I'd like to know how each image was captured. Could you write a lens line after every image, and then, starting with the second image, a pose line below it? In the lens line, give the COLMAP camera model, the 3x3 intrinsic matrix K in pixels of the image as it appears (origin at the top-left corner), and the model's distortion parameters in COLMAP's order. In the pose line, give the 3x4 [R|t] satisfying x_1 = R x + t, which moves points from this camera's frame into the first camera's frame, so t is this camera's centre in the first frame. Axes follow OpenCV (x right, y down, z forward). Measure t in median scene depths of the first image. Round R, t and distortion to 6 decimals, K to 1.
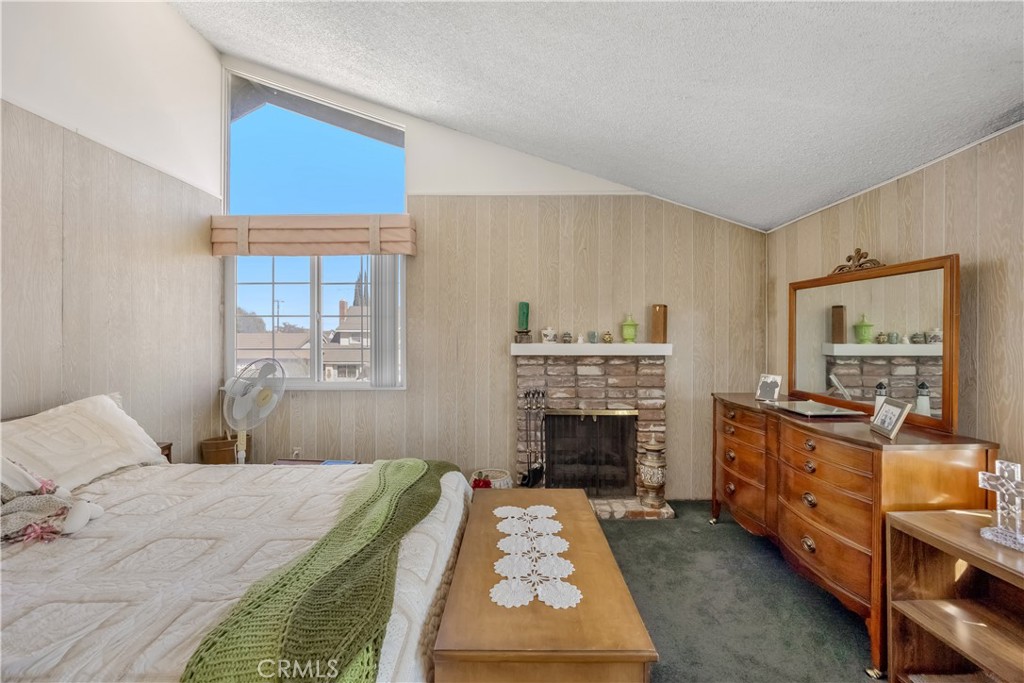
lens RADIAL K [[418.7, 0, 512.2], [0, 418.7, 339.8], [0, 0, 1]] dist [-0.002670, 0.000622]
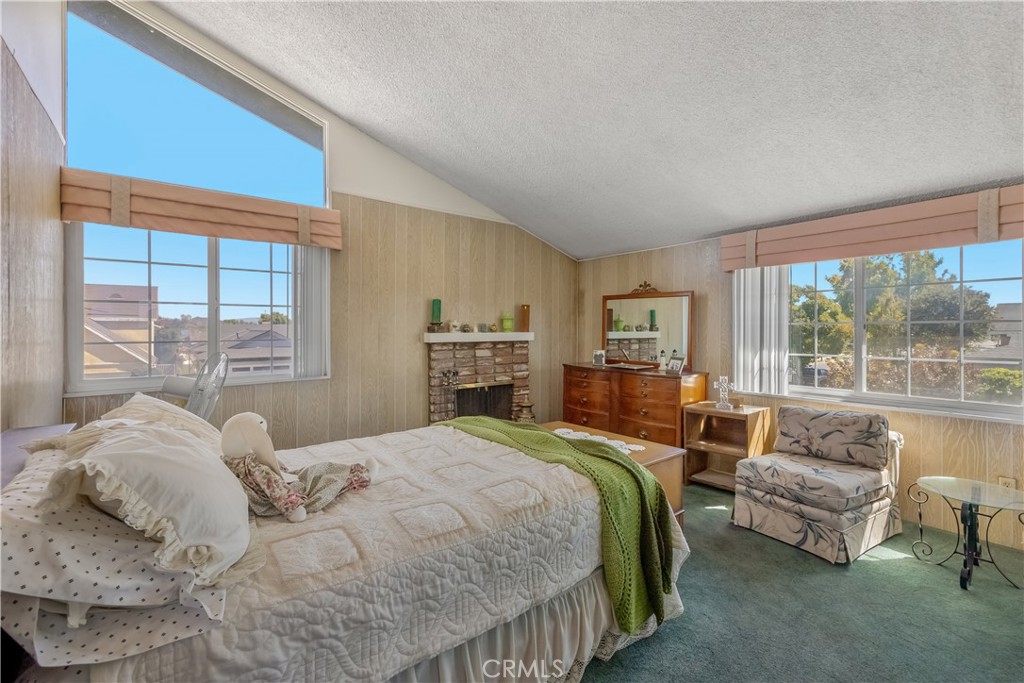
lens RADIAL K [[416.9, 0, 511.6], [0, 416.9, 335.1], [0, 0, 1]] dist [0.009252, 0.000815]
pose [[0.797788, -0.011137, 0.602835, -0.536753], [0.004241, 0.999908, 0.012861, 0.000179], [-0.602923, -0.007704, 0.797762, -0.101845]]
